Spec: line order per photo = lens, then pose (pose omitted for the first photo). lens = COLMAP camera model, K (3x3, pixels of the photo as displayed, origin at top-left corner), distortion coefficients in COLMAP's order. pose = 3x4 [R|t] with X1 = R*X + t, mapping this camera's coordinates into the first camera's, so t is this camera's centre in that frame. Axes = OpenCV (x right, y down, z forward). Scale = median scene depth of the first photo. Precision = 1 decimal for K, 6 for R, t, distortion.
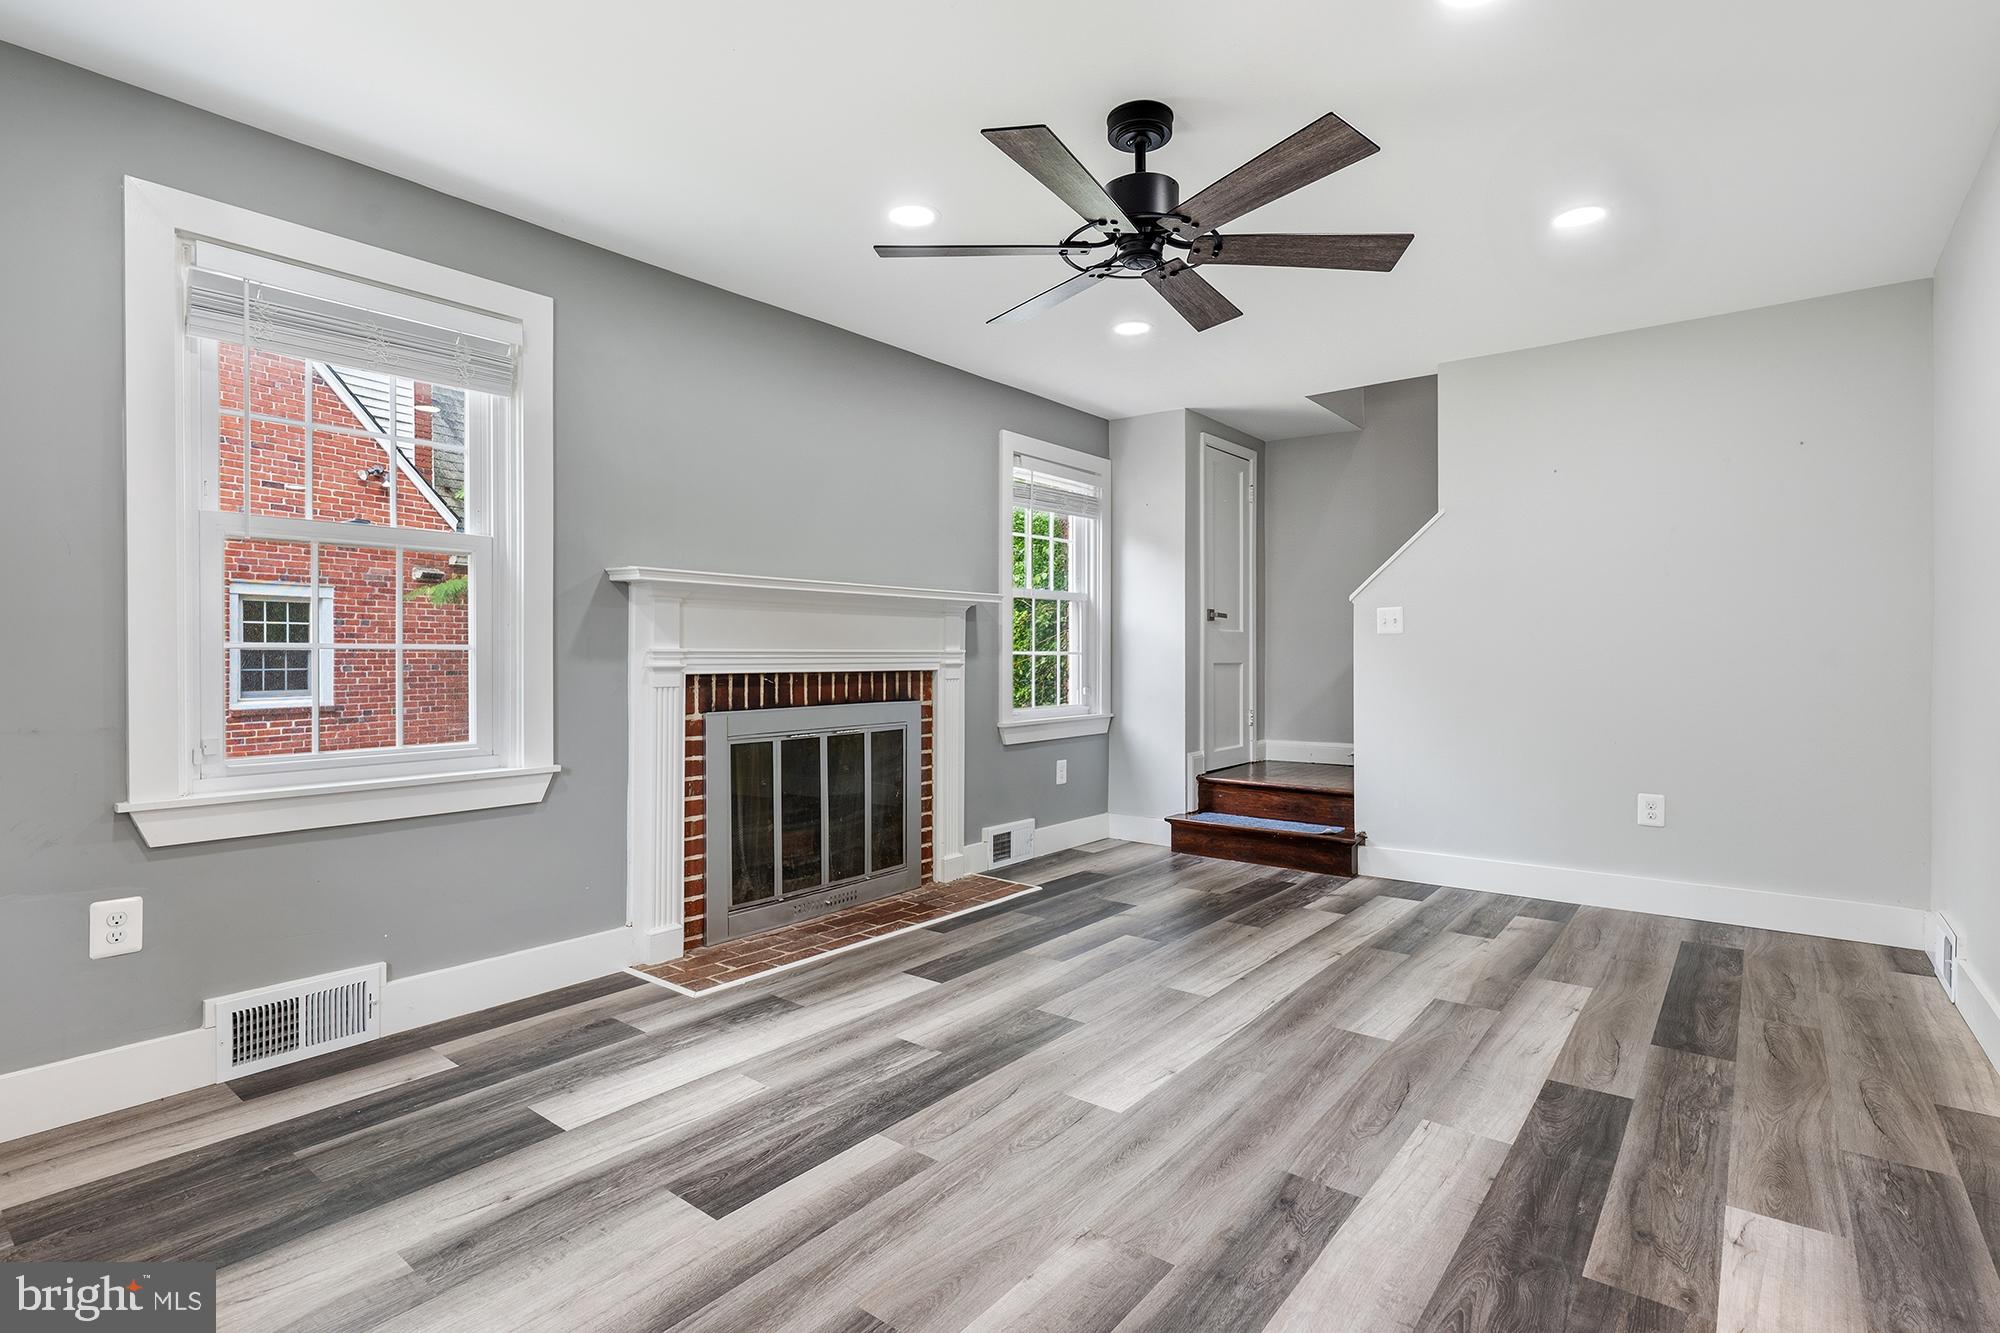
lens RADIAL K [[947.8, 0, 1015.4], [0, 947.8, 662.5], [0, 0, 1]] dist [-0.001501, 0.000452]
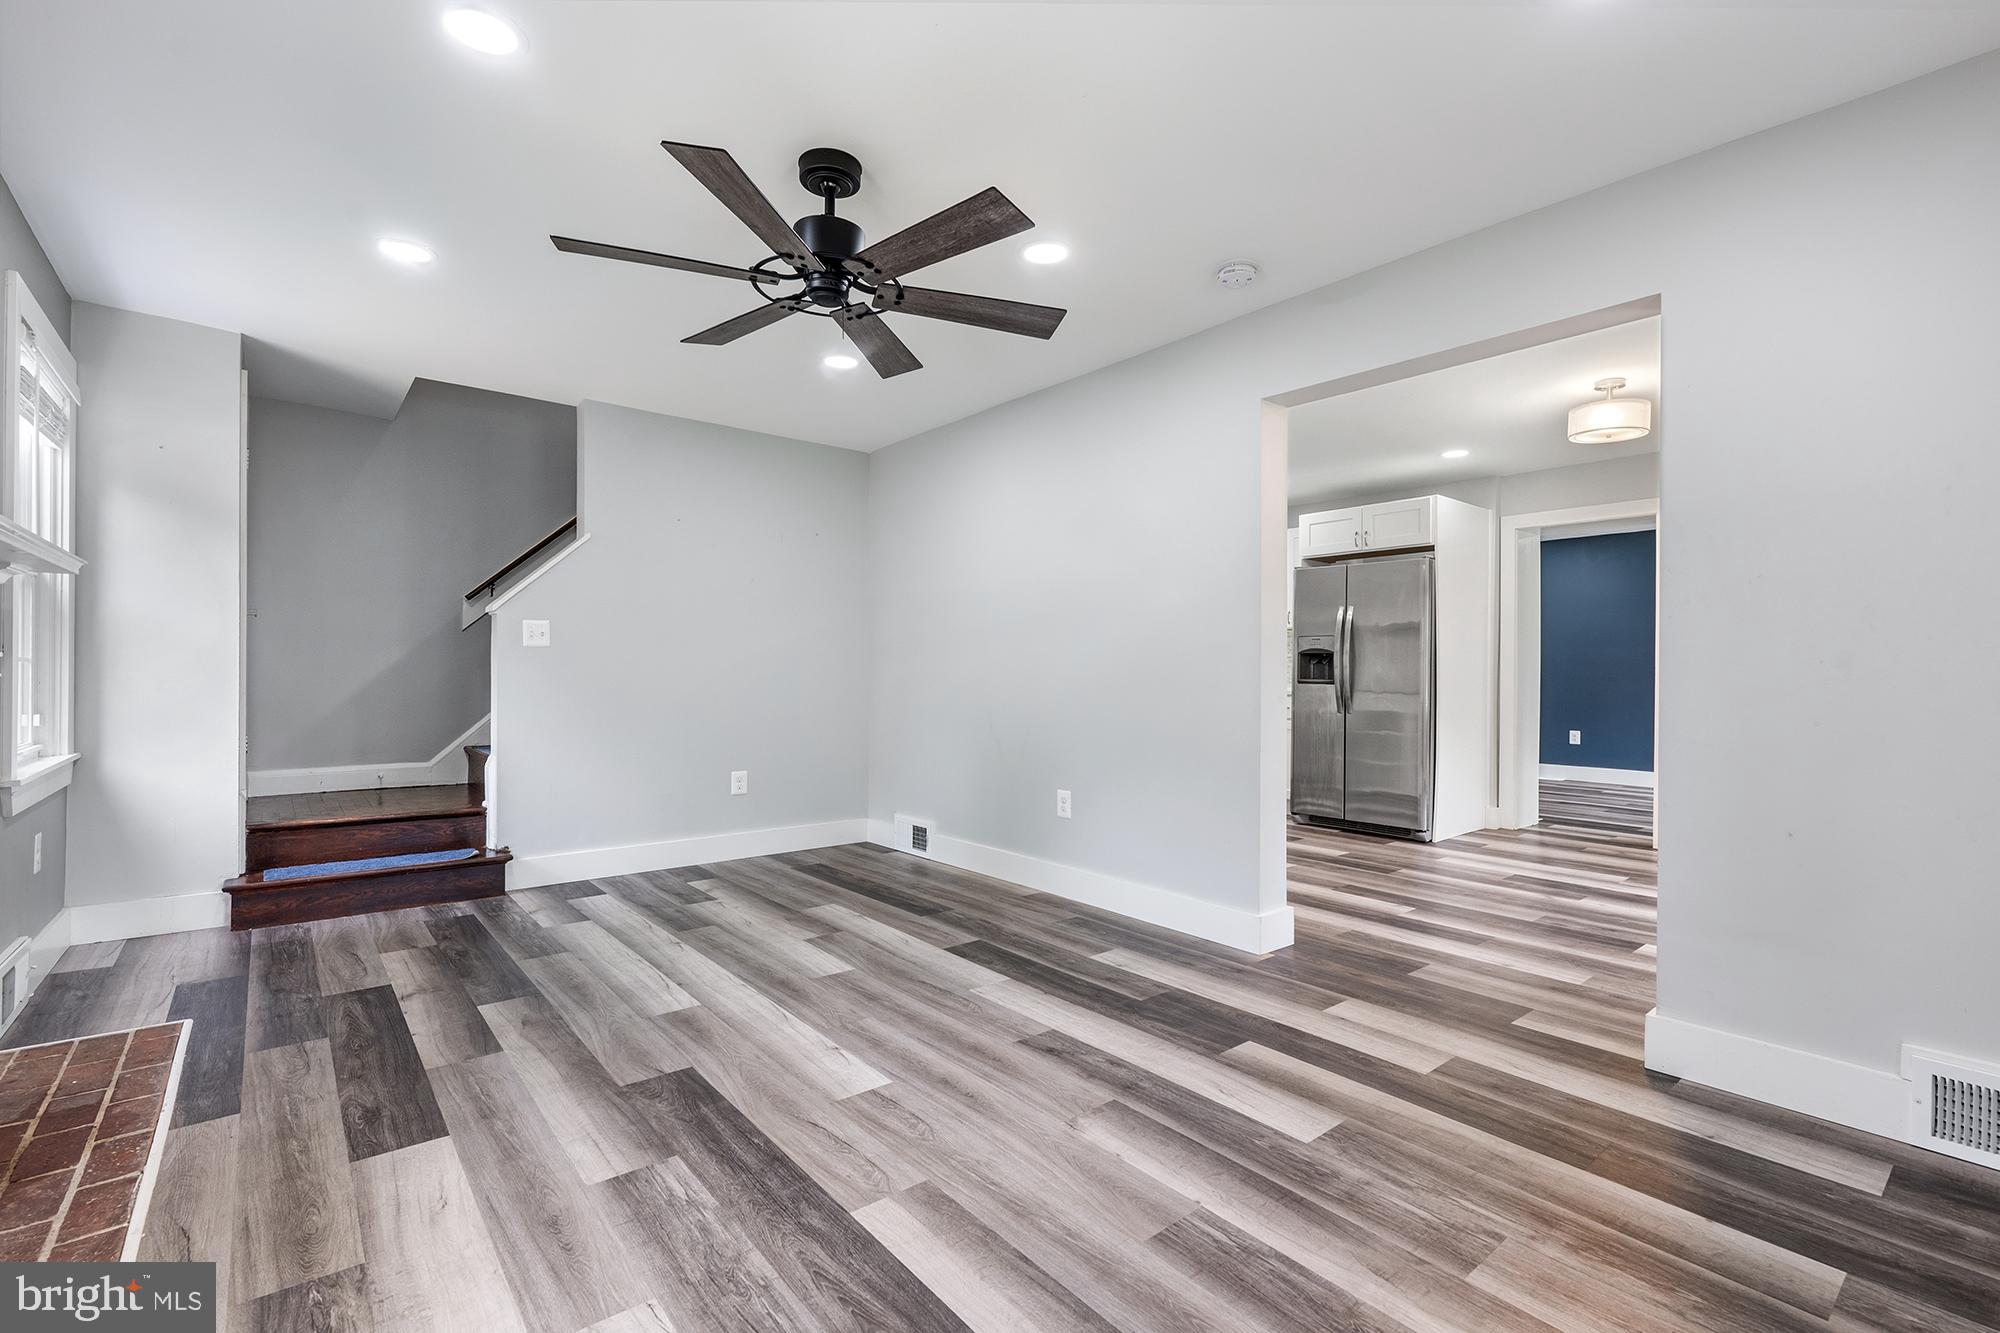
lens RADIAL K [[881.6, 0, 983.1], [0, 881.6, 662.9], [0, 0, 1]] dist [-0.000744, 0.000080]
pose [[0.234275, 0.013573, 0.972076, -0.571031], [-0.000409, 0.999904, -0.013863, 0.001158], [-0.972170, 0.002850, 0.234258, 0.430797]]
